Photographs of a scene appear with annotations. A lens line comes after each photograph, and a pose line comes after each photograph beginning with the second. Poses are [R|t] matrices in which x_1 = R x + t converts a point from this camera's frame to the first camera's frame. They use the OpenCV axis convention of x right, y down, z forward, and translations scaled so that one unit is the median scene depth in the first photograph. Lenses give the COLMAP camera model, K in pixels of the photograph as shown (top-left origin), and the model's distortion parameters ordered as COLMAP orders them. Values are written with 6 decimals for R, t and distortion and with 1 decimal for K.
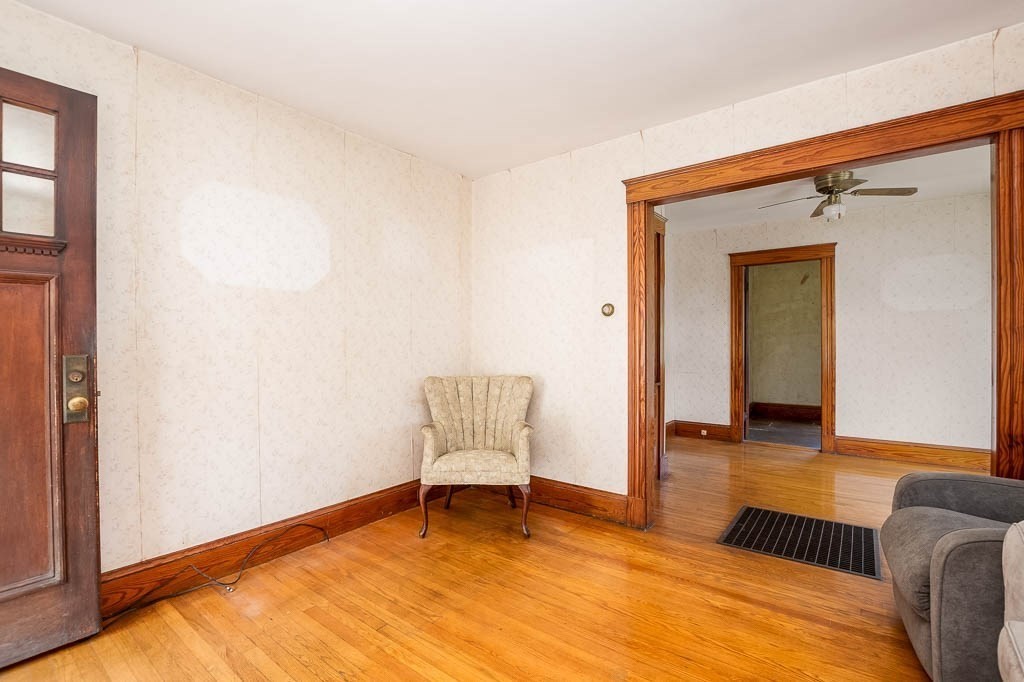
lens RADIAL K [[464.6, 0, 508.4], [0, 464.6, 342.2], [0, 0, 1]] dist [-0.030454, 0.000565]
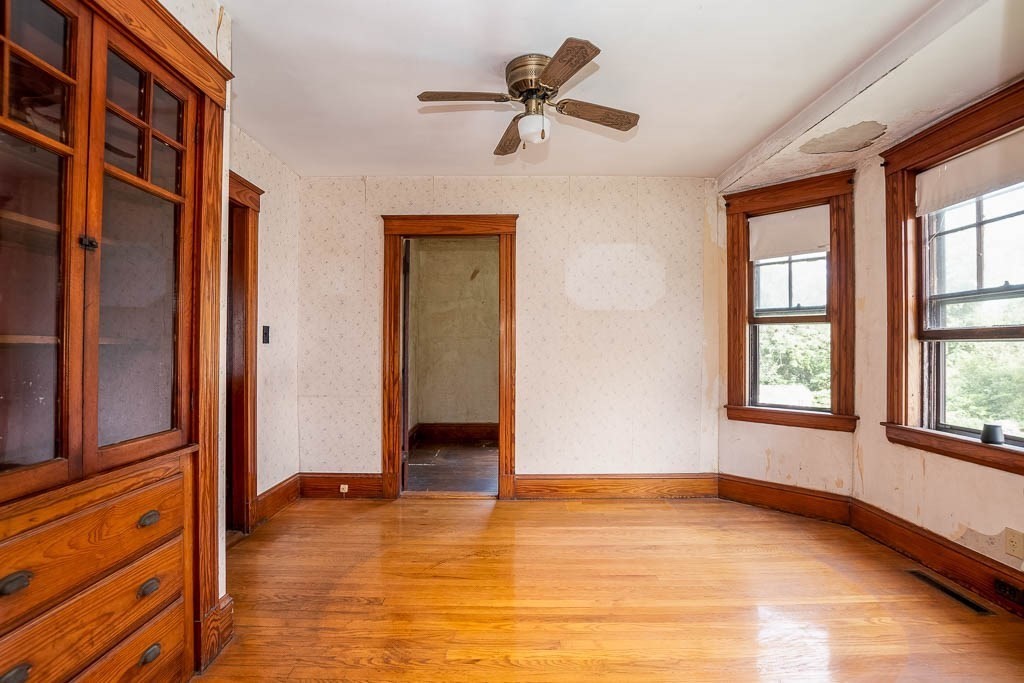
lens RADIAL K [[464.6, 0, 508.4], [0, 464.6, 342.7], [0, 0, 1]] dist [-0.030454, 0.000565]
pose [[0.786553, 0.010894, 0.617426, 0.244532], [-0.004424, 0.999918, -0.012007, -0.000962], [-0.617507, 0.006712, 0.786537, 0.420880]]
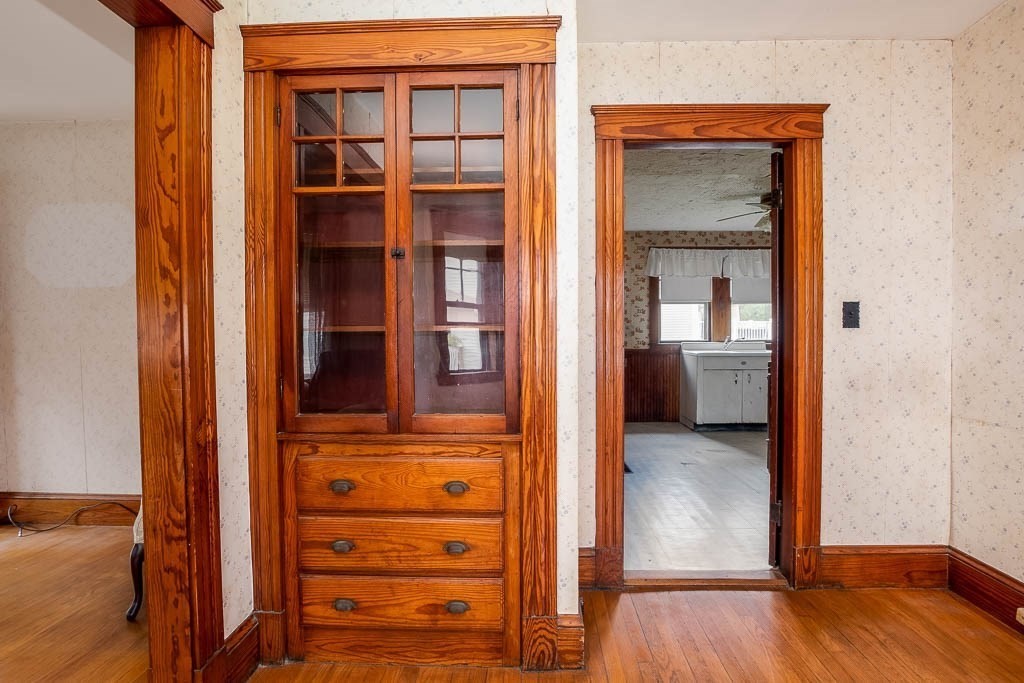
lens RADIAL K [[461.2, 0, 519.5], [0, 461.2, 342.6], [0, 0, 1]] dist [-0.027956, 0.001193]
pose [[0.595213, 0.014741, -0.803433, 0.540750], [0.000327, 0.999827, 0.018587, -0.000296], [0.803568, -0.011327, 0.595105, 0.638945]]
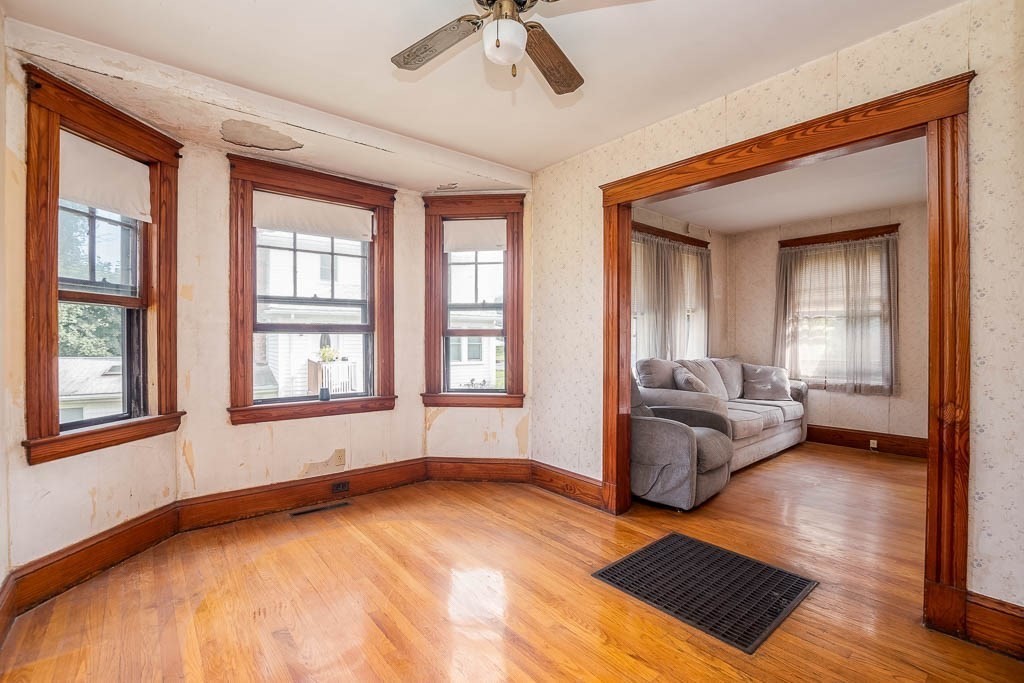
lens RADIAL K [[461.2, 0, 519.5], [0, 461.2, 342.6], [0, 0, 1]] dist [-0.027956, 0.001193]
pose [[-0.979200, 0.001524, 0.202891, 0.467630], [0.003350, 0.999957, 0.008659, -0.001451], [-0.202869, 0.009159, -0.979163, 1.096861]]
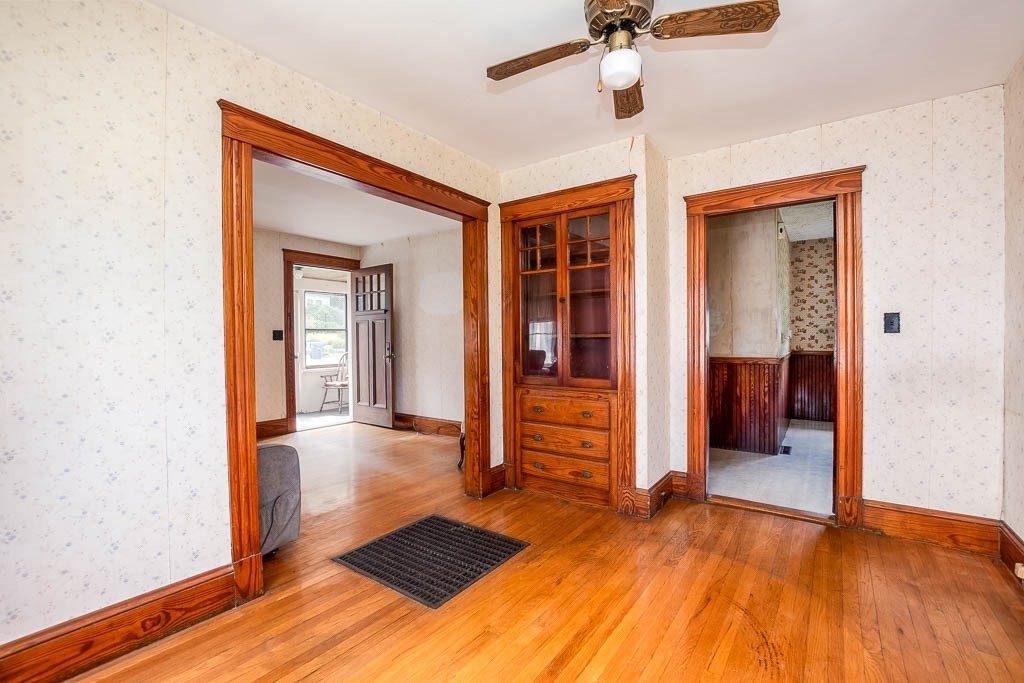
lens RADIAL K [[455.2, 0, 508.5], [0, 455.2, 342.1], [0, 0, 1]] dist [-0.029062, 0.001531]
pose [[0.036660, 0.011101, -0.999266, 0.913904], [0.004520, 0.999926, 0.011275, -0.003282], [0.999318, -0.004930, 0.036607, 0.660655]]
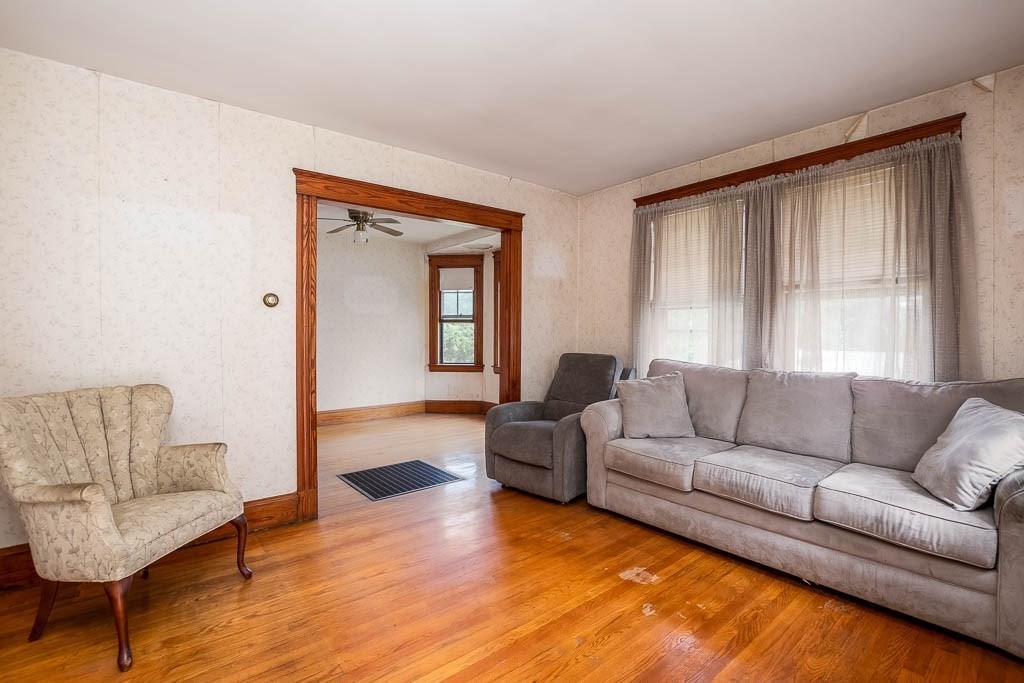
lens RADIAL K [[458.1, 0, 512.0], [0, 458.1, 341.5], [0, 0, 1]] dist [-0.053019, 0.000262]
pose [[0.219521, -0.010951, 0.975546, -0.360038], [0.000570, 0.999938, 0.011097, 0.002009], [-0.975608, -0.001880, 0.219513, 0.220572]]
